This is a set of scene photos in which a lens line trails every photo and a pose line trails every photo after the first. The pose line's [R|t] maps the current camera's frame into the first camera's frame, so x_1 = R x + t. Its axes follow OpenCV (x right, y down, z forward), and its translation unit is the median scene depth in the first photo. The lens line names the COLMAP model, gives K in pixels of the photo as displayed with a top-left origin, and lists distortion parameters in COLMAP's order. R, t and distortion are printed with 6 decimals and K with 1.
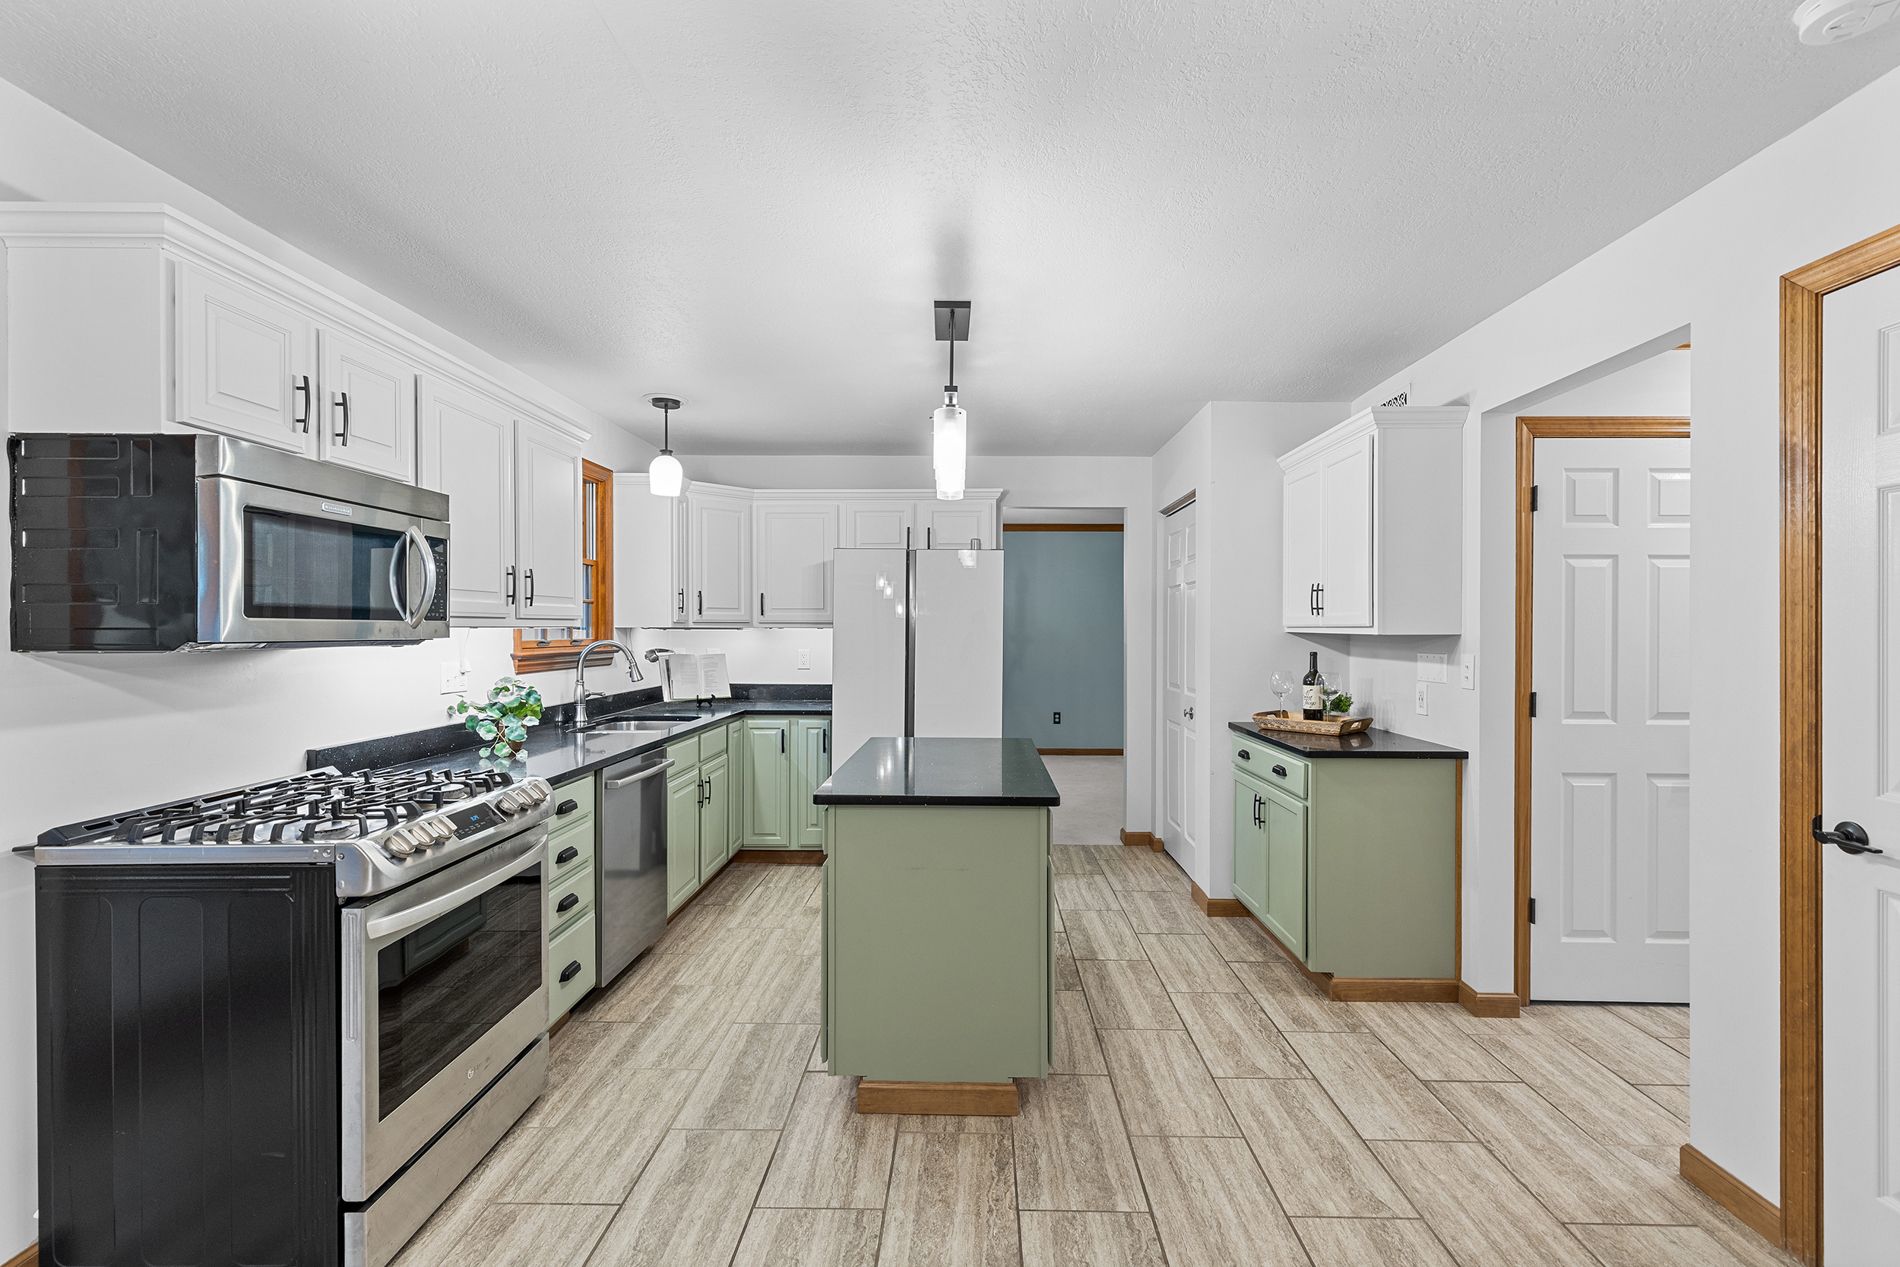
lens RADIAL K [[867.4, 0, 963.0], [0, 867.4, 629.8], [0, 0, 1]] dist [0.019275, -0.000296]
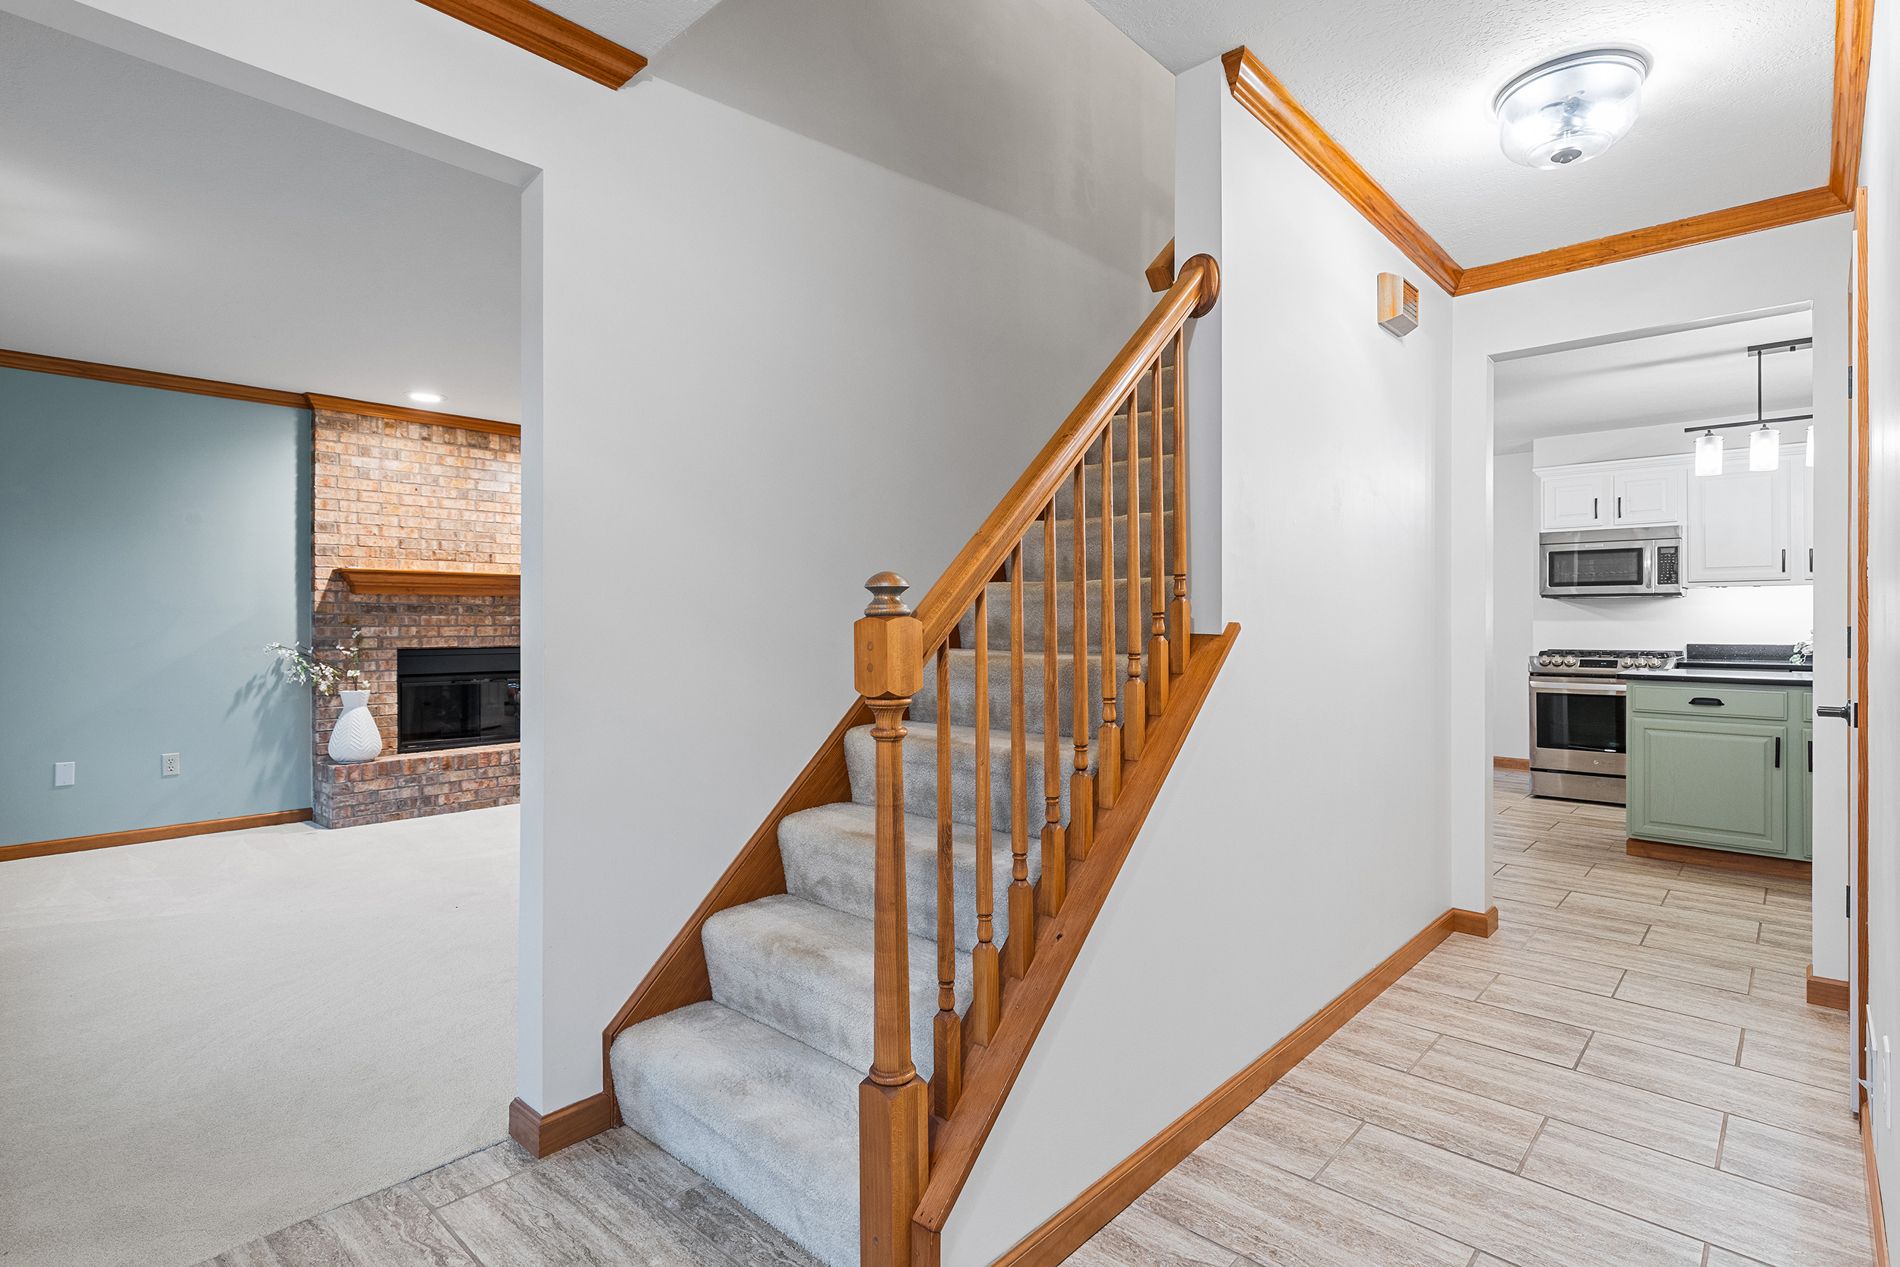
lens RADIAL K [[956.2, 0, 963.2], [0, 956.2, 630.3], [0, 0, 1]] dist [0.001476, -0.000154]
pose [[-0.660267, 0.001805, -0.751028, 2.510077], [-0.005630, 0.999957, 0.007353, 0.101352], [0.751009, 0.009084, -0.660229, 1.326638]]
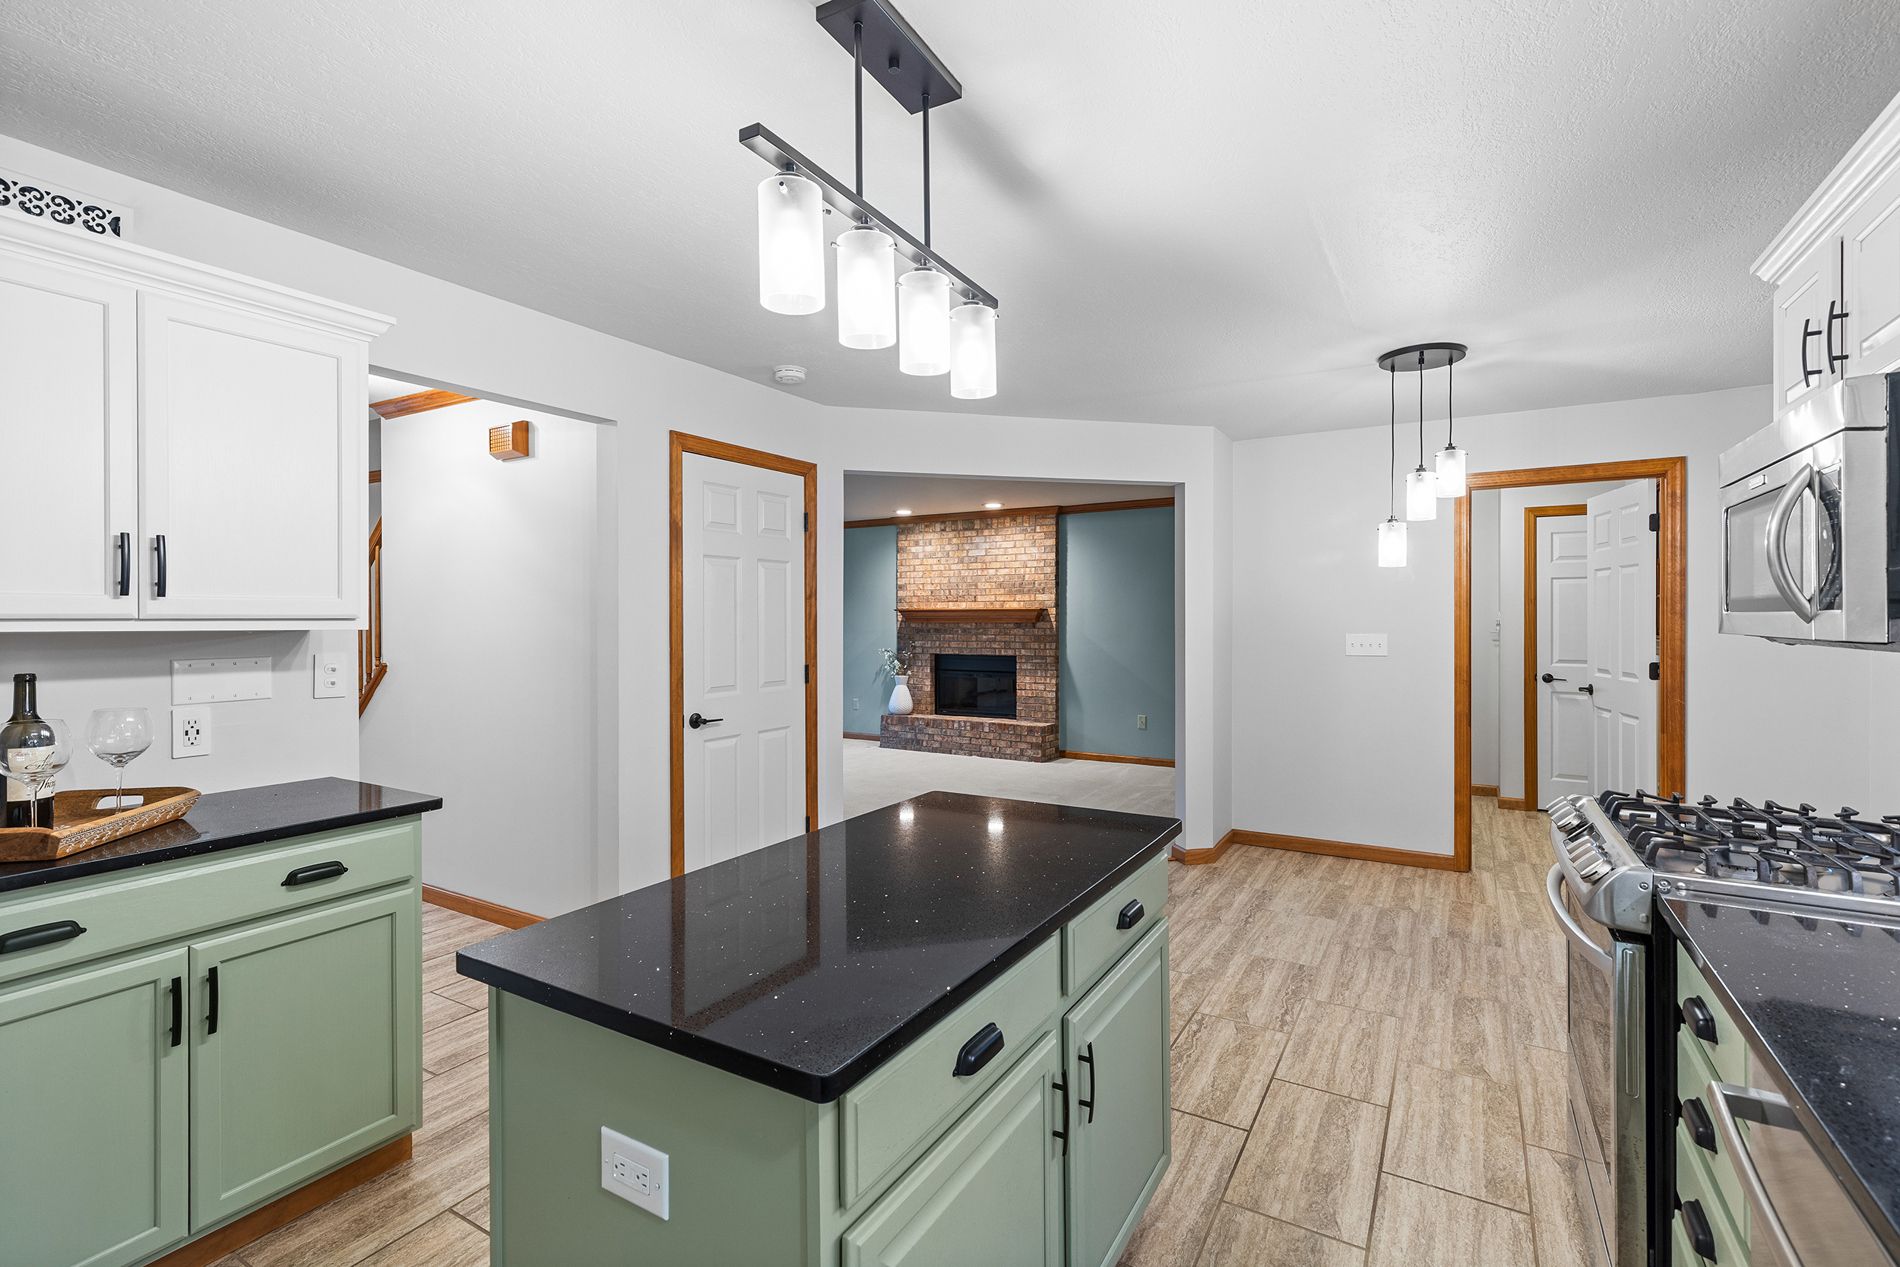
lens RADIAL K [[867.4, 0, 951.5], [0, 867.4, 630.0], [0, 0, 1]] dist [0.019275, -0.000296]
pose [[-0.867576, -0.010395, 0.497195, -0.412227], [-0.000046, 0.999783, 0.020823, -0.013378], [-0.497304, 0.018043, -0.867389, 1.932794]]
